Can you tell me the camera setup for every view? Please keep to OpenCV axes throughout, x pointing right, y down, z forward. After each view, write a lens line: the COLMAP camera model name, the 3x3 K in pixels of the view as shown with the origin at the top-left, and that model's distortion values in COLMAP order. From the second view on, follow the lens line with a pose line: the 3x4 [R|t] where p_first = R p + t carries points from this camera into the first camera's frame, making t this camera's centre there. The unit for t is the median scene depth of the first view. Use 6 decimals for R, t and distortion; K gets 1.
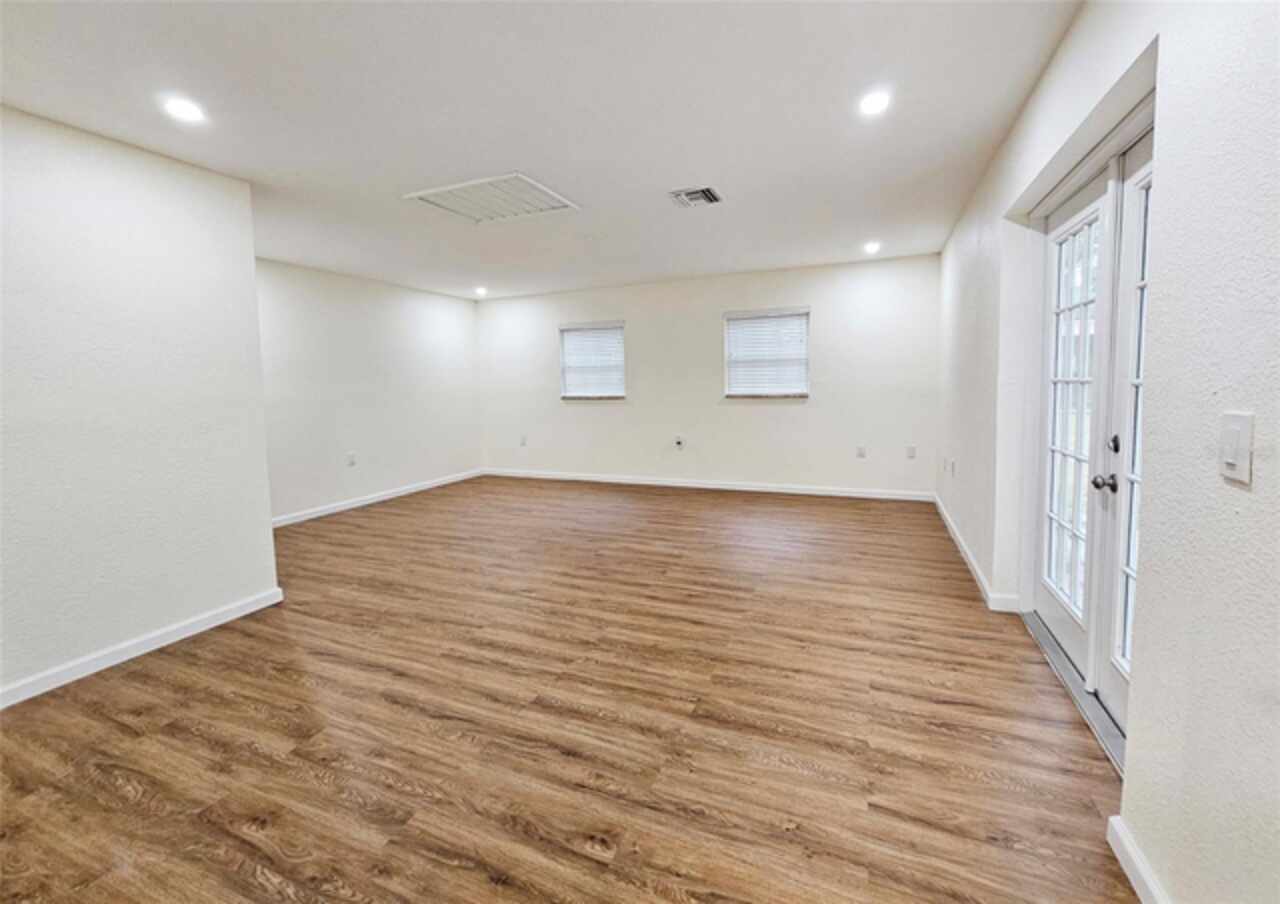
lens RADIAL K [[519.8, 0, 648.4], [0, 519.8, 423.3], [0, 0, 1]] dist [-0.001236, 0.001022]
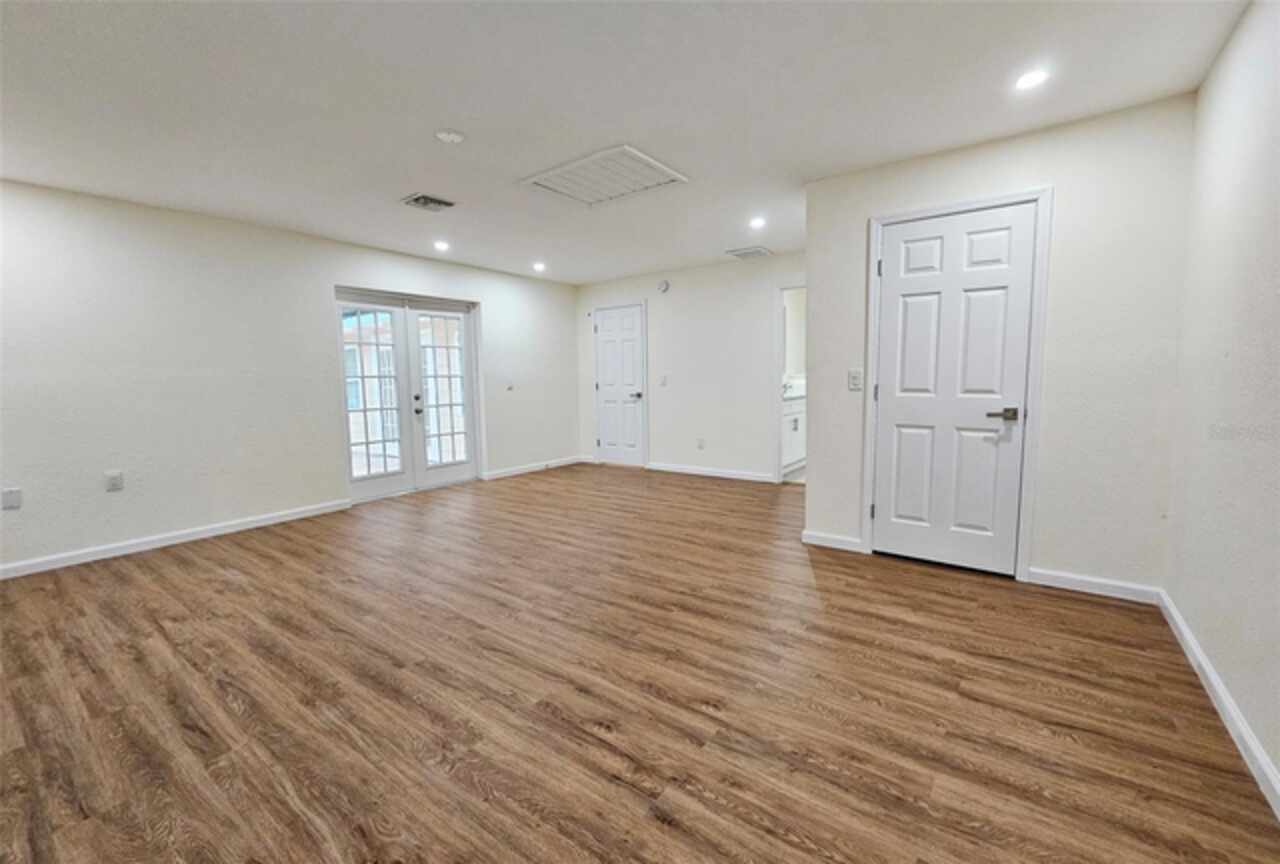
lens RADIAL K [[525.9, 0, 649.2], [0, 525.9, 422.3], [0, 0, 1]] dist [-0.001470, 0.000987]
pose [[-0.972656, 0.019468, 0.231432, -0.744593], [0.057078, 0.985956, 0.156947, -0.147729], [-0.225126, 0.165865, -0.960108, 2.491729]]
